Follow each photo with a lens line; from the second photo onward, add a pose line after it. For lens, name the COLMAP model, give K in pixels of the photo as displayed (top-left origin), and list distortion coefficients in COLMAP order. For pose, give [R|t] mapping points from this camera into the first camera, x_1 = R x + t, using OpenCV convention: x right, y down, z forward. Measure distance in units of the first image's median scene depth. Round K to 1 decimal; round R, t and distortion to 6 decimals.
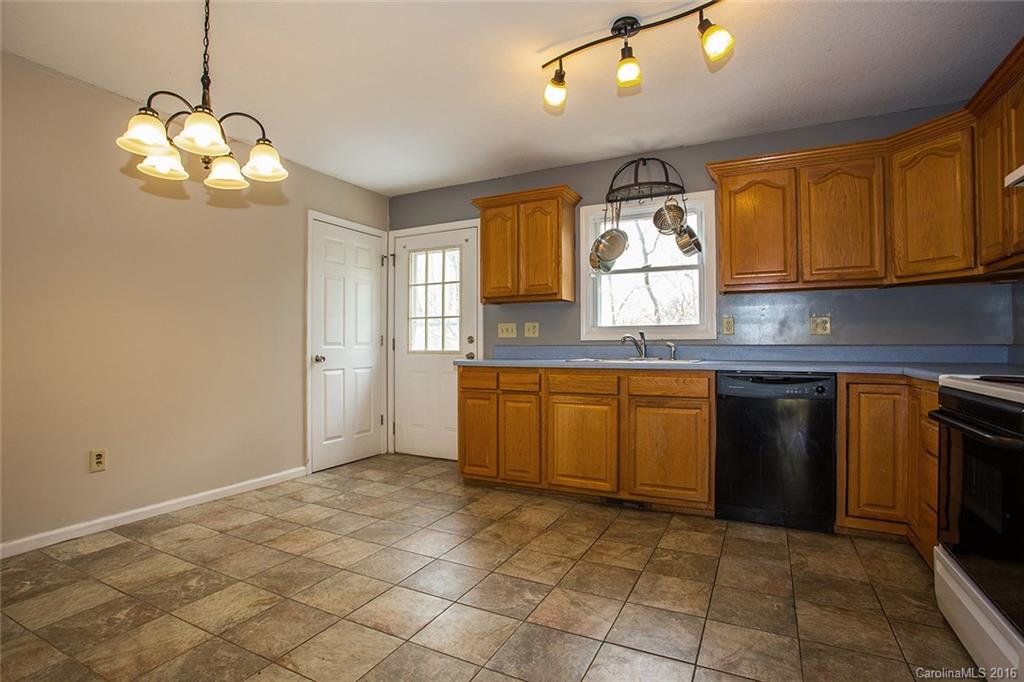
lens RADIAL K [[499.1, 0, 511.5], [0, 499.1, 328.6], [0, 0, 1]] dist [-0.076091, 0.029531]
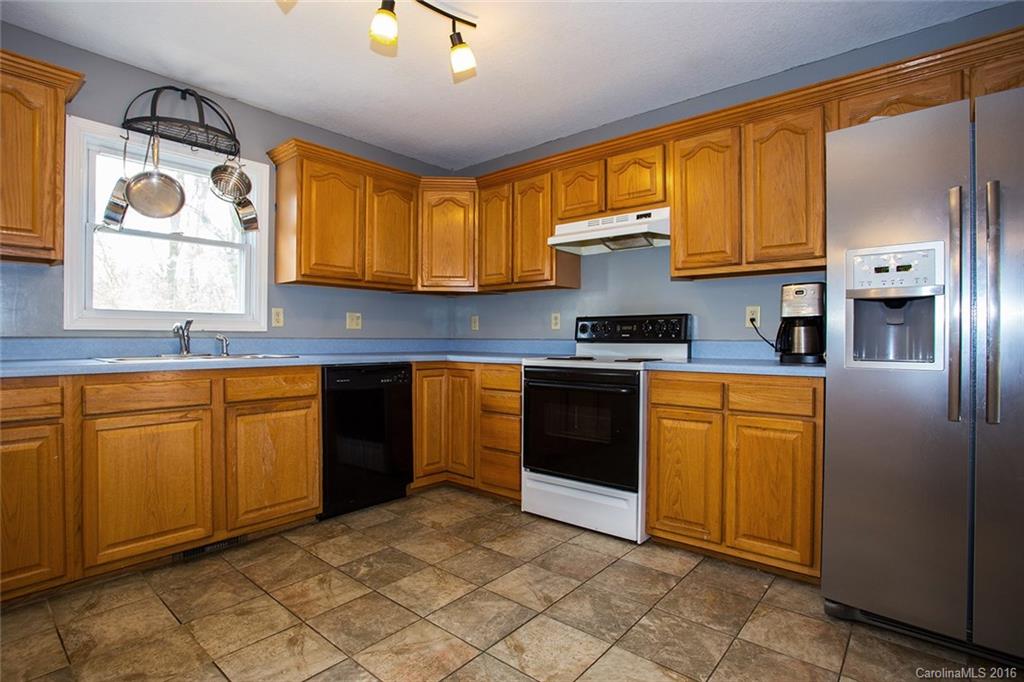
lens RADIAL K [[499.1, 0, 511.5], [0, 499.1, 328.6], [0, 0, 1]] dist [-0.076091, 0.029531]
pose [[0.232143, 0.019533, 0.972485, -0.421061], [-0.037260, 0.999243, -0.011176, 0.011860], [-0.971968, -0.033640, 0.232696, 0.426955]]
